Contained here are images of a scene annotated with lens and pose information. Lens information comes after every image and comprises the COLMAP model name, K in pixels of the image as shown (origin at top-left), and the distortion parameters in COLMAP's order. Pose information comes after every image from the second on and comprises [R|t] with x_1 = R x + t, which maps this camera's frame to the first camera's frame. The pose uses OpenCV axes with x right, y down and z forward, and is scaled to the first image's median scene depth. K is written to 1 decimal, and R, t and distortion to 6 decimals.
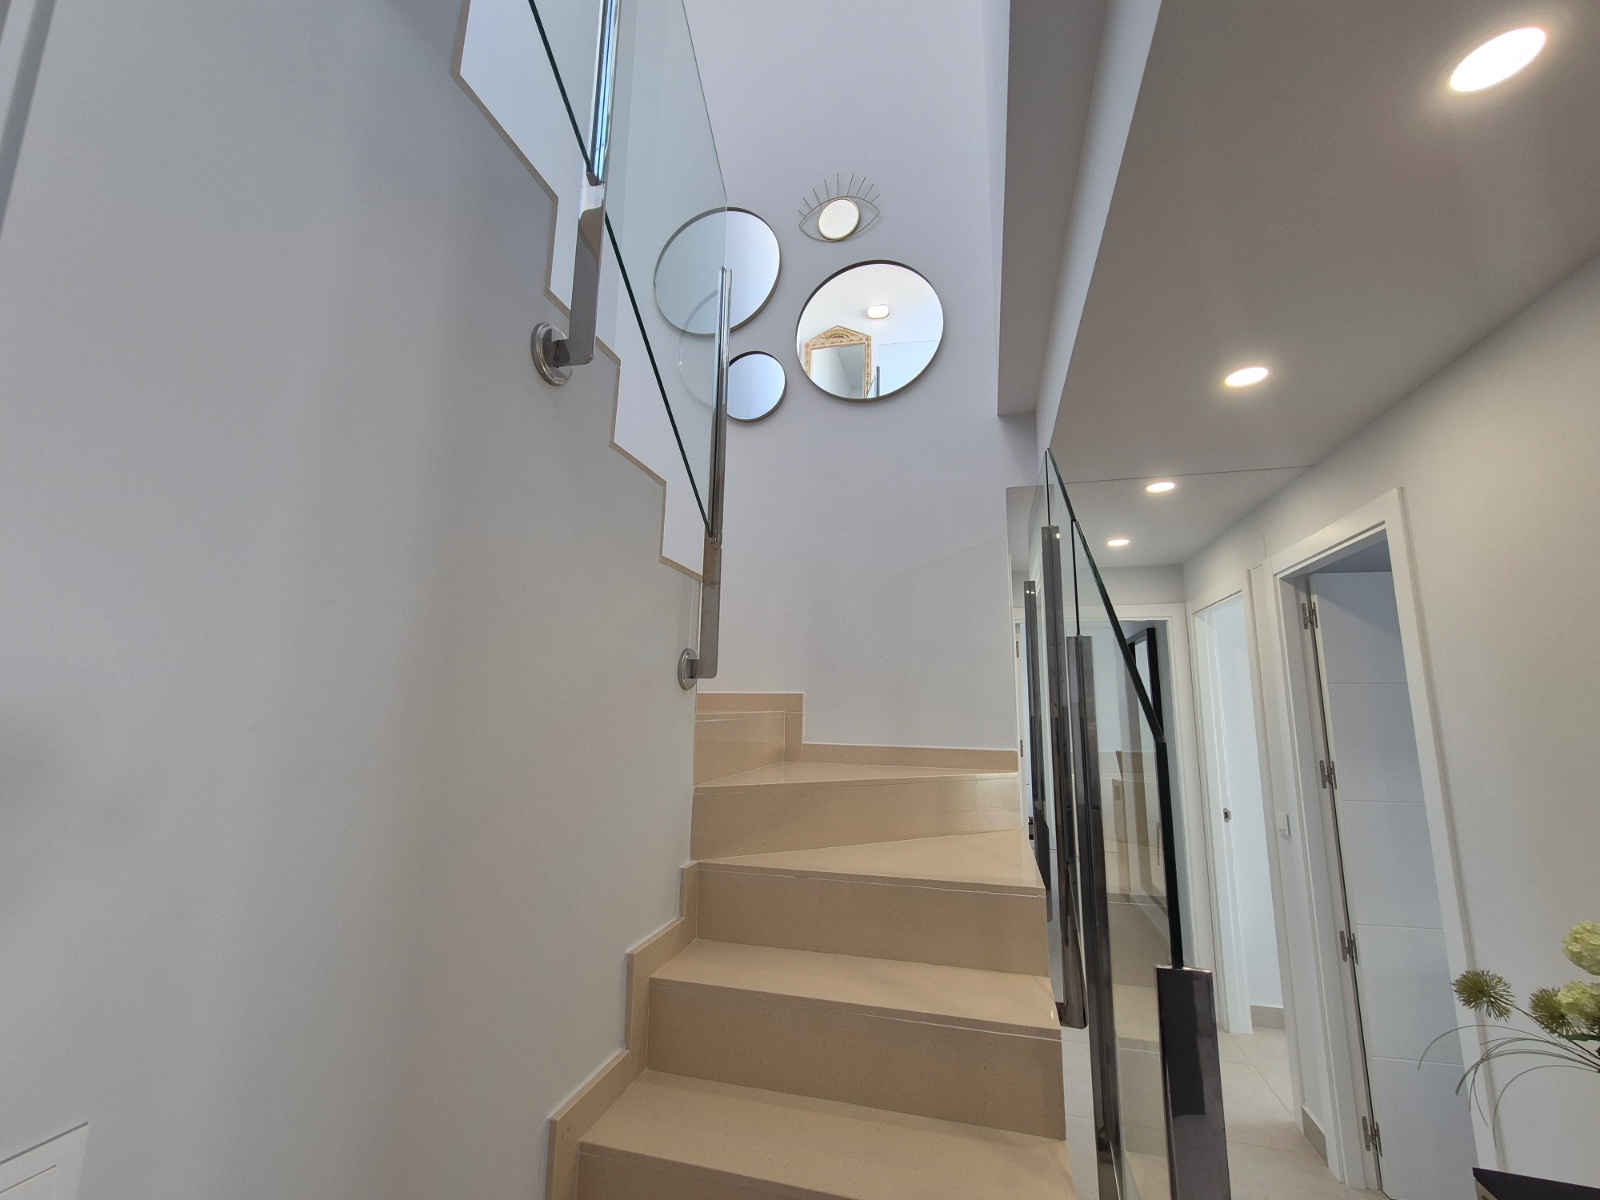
lens RADIAL K [[658.1, 0, 807.8], [0, 658.1, 601.8], [0, 0, 1]] dist [0.000838, 0.000234]
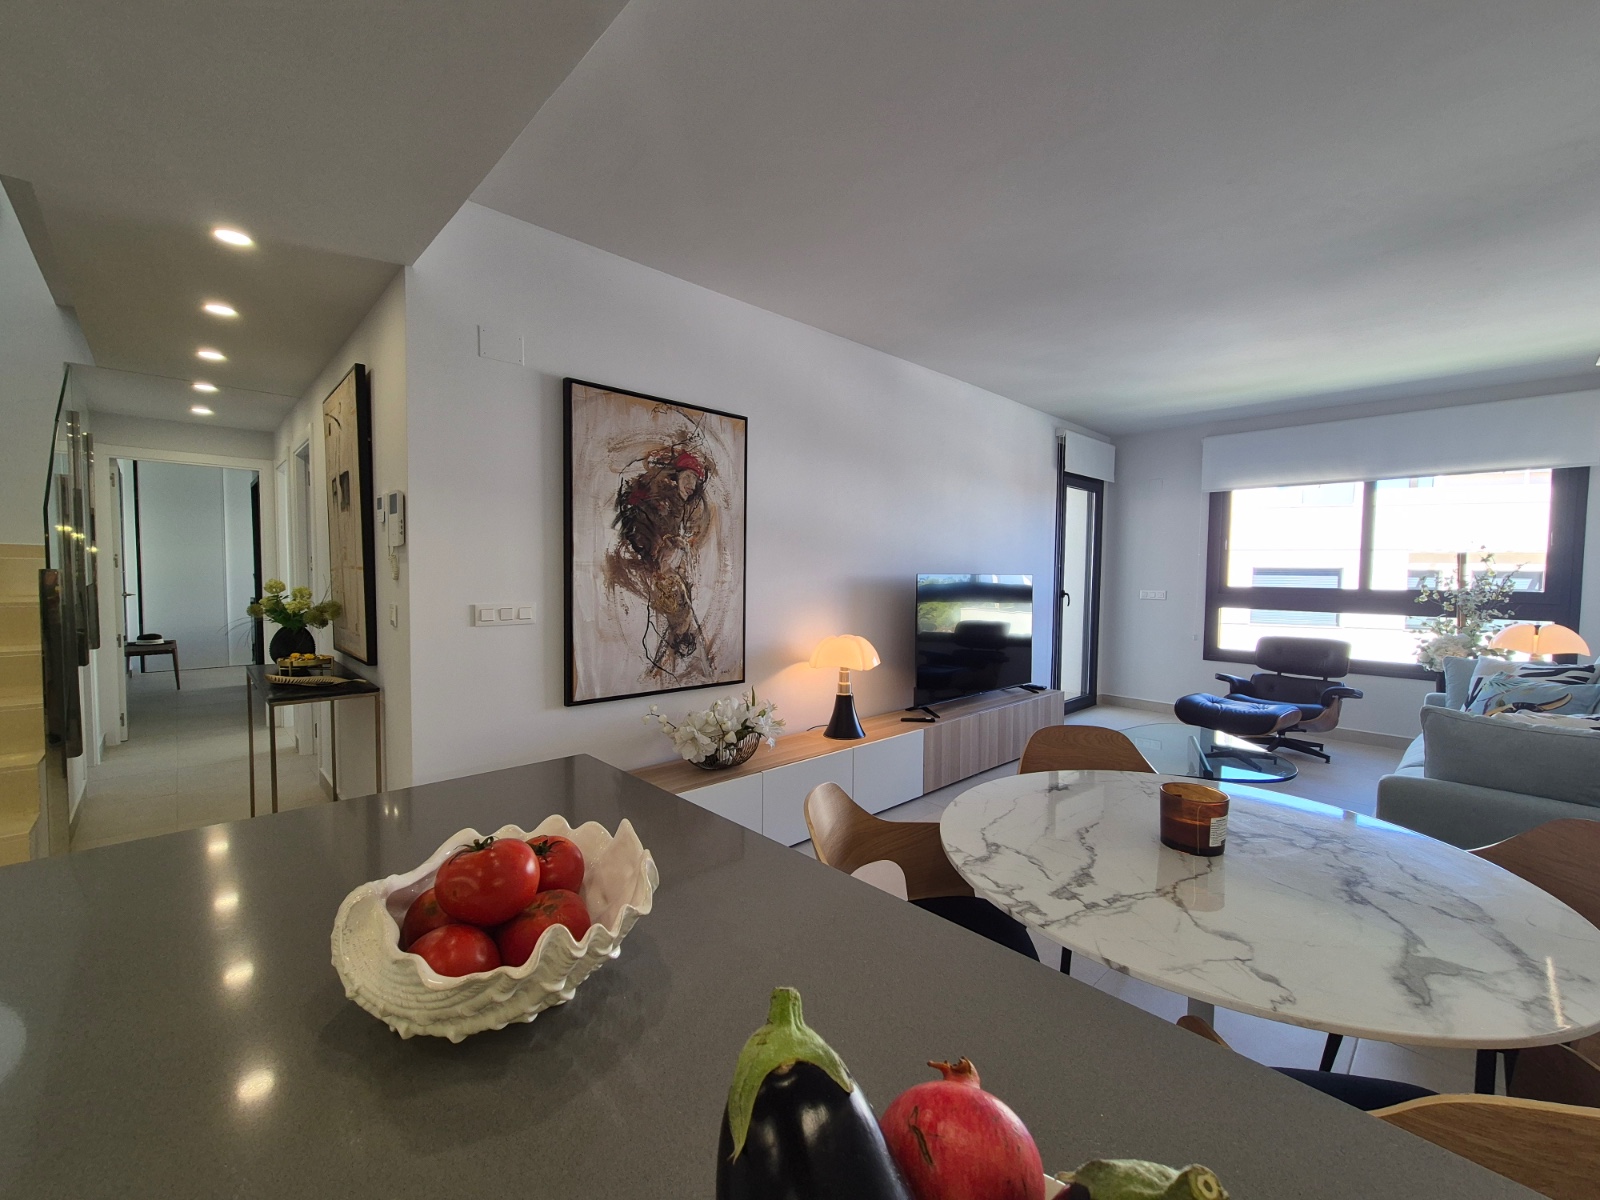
lens RADIAL K [[658.1, 0, 803.4], [0, 658.1, 604.8], [0, 0, 1]] dist [0.000838, 0.000234]
pose [[0.517633, -0.045259, 0.854405, -0.104079], [-0.154385, 0.977268, 0.145299, -0.109220], [-0.841559, -0.207119, 0.498879, -1.091738]]
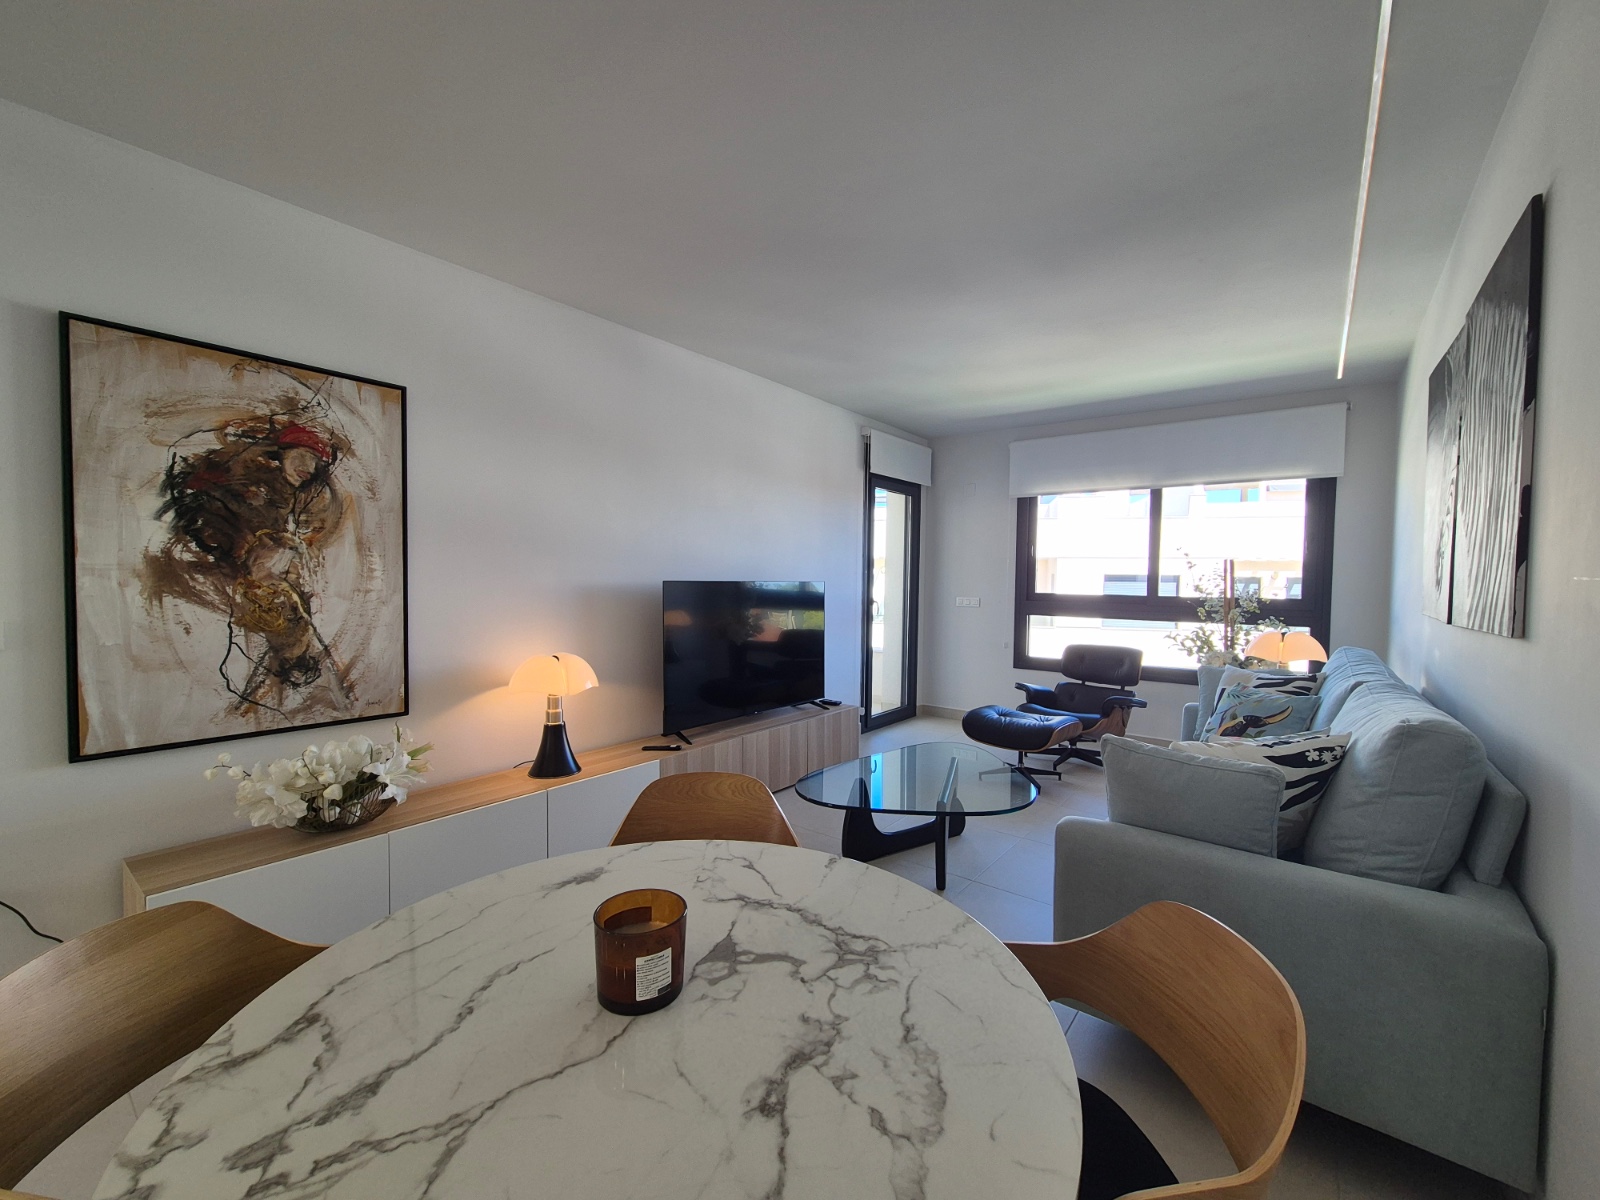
lens RADIAL K [[658.1, 0, 804.0], [0, 658.1, 603.1], [0, 0, 1]] dist [0.000838, 0.000234]
pose [[0.387738, -0.038270, 0.920975, 0.235547], [-0.168481, 0.979364, 0.111628, -0.152071], [-0.906241, -0.198450, 0.373289, -1.313185]]
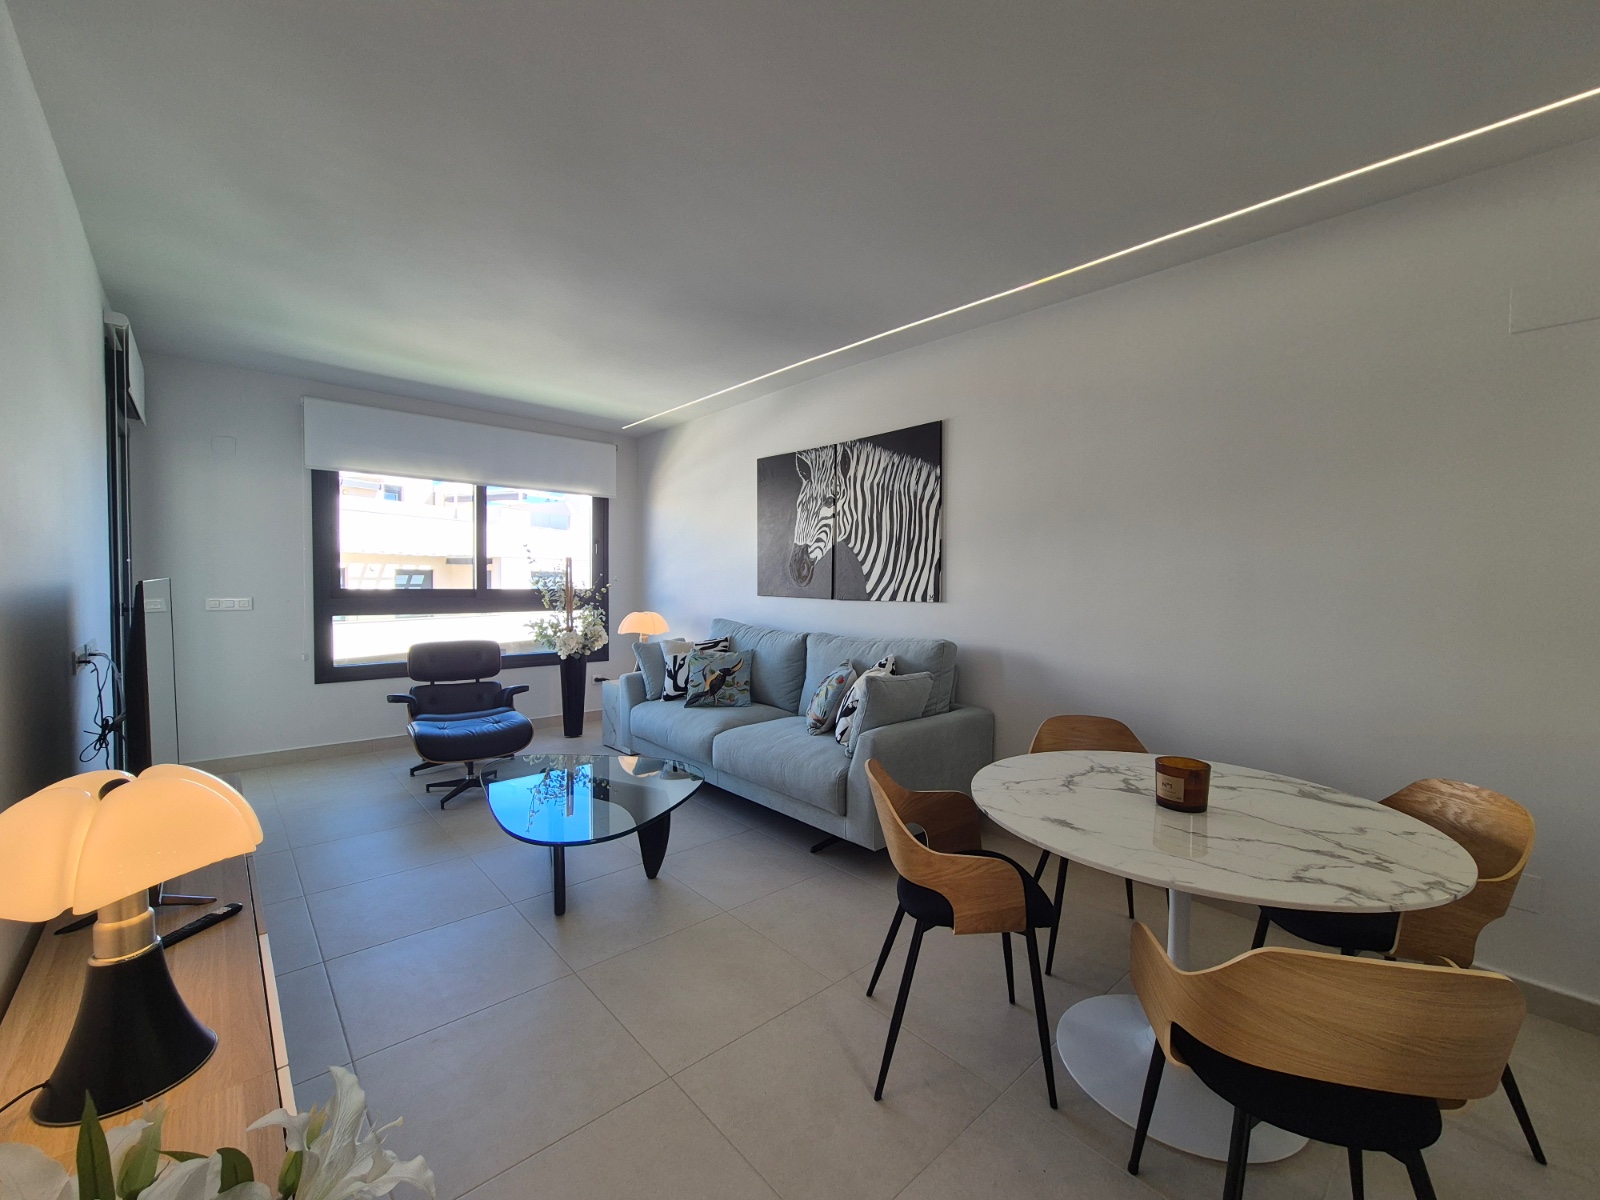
lens RADIAL K [[658.1, 0, 812.2], [0, 658.1, 605.7], [0, 0, 1]] dist [0.000838, 0.000234]
pose [[-0.845089, -0.038276, 0.533254, 0.502962], [-0.109027, 0.988812, -0.101808, 0.024937], [-0.523391, -0.144176, -0.839807, -0.310882]]
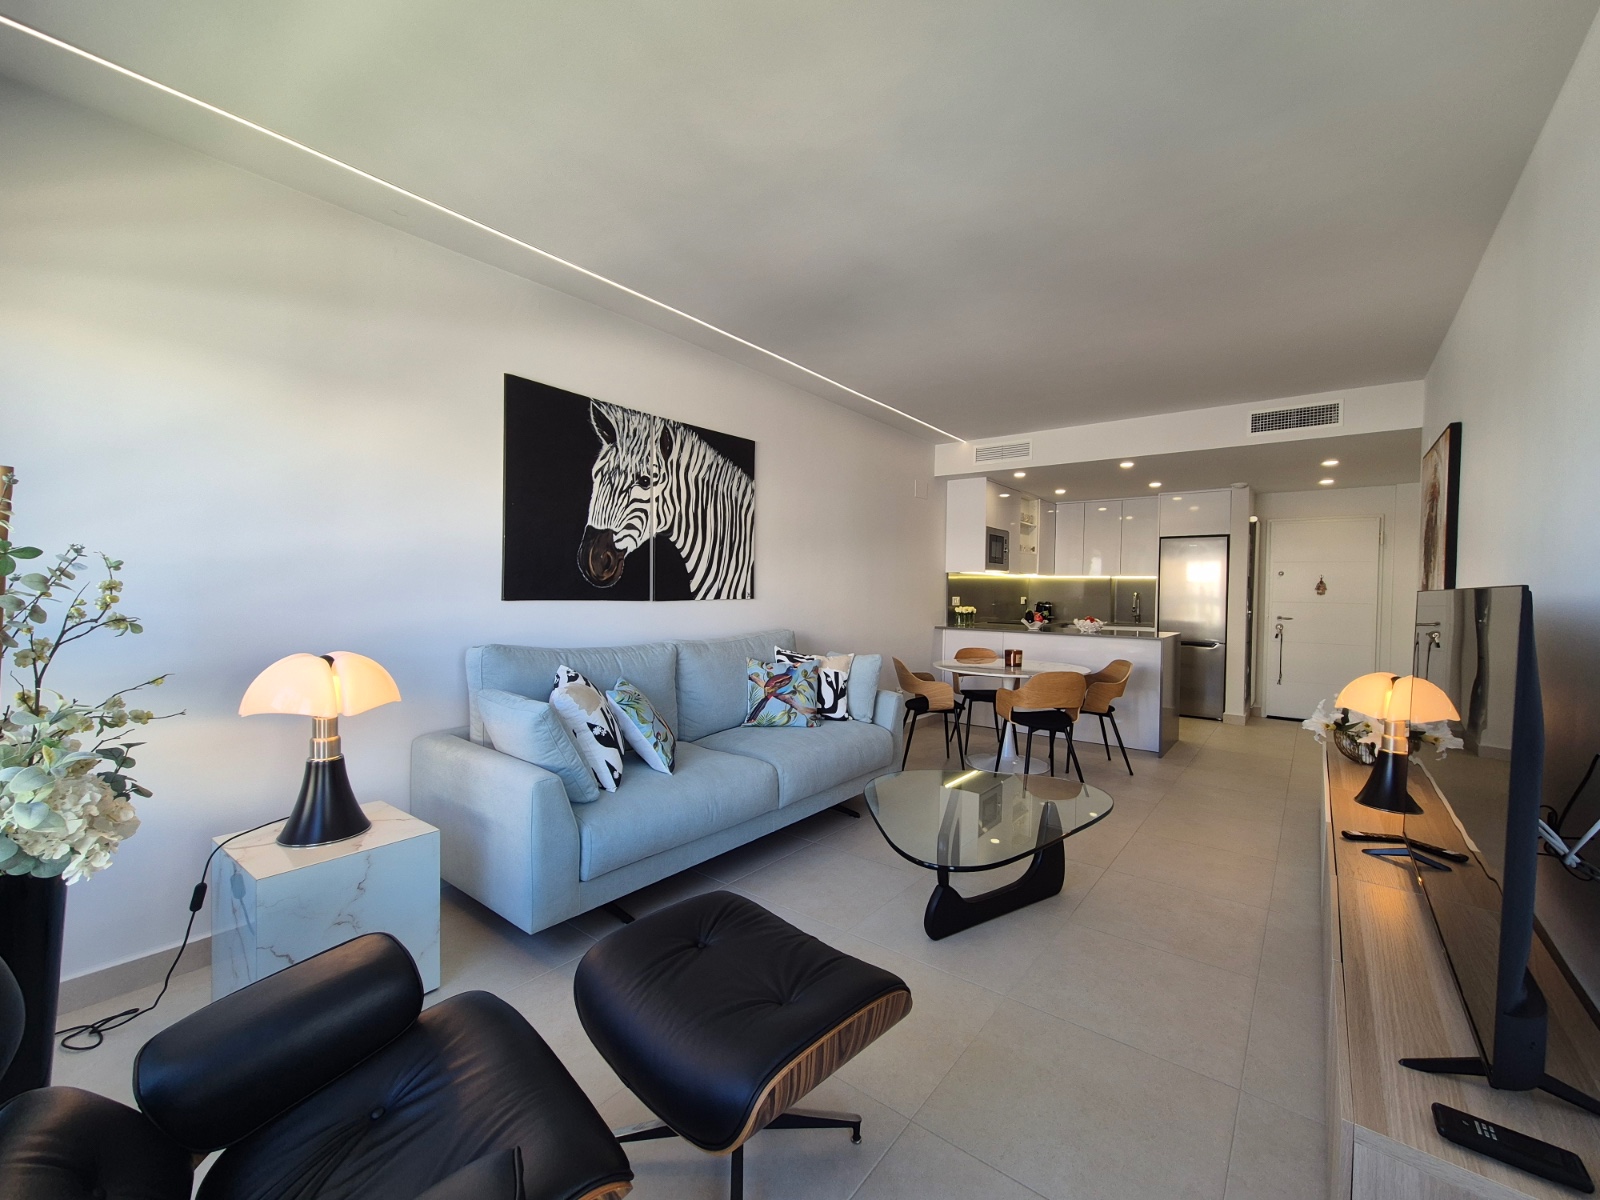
lens RADIAL K [[658.1, 0, 806.5], [0, 658.1, 601.3], [0, 0, 1]] dist [0.000838, 0.000234]
pose [[-0.388834, 0.003177, -0.921302, 2.544163], [0.139751, 0.988626, -0.055572, -0.043281], [0.910647, -0.150361, -0.384856, -0.913896]]
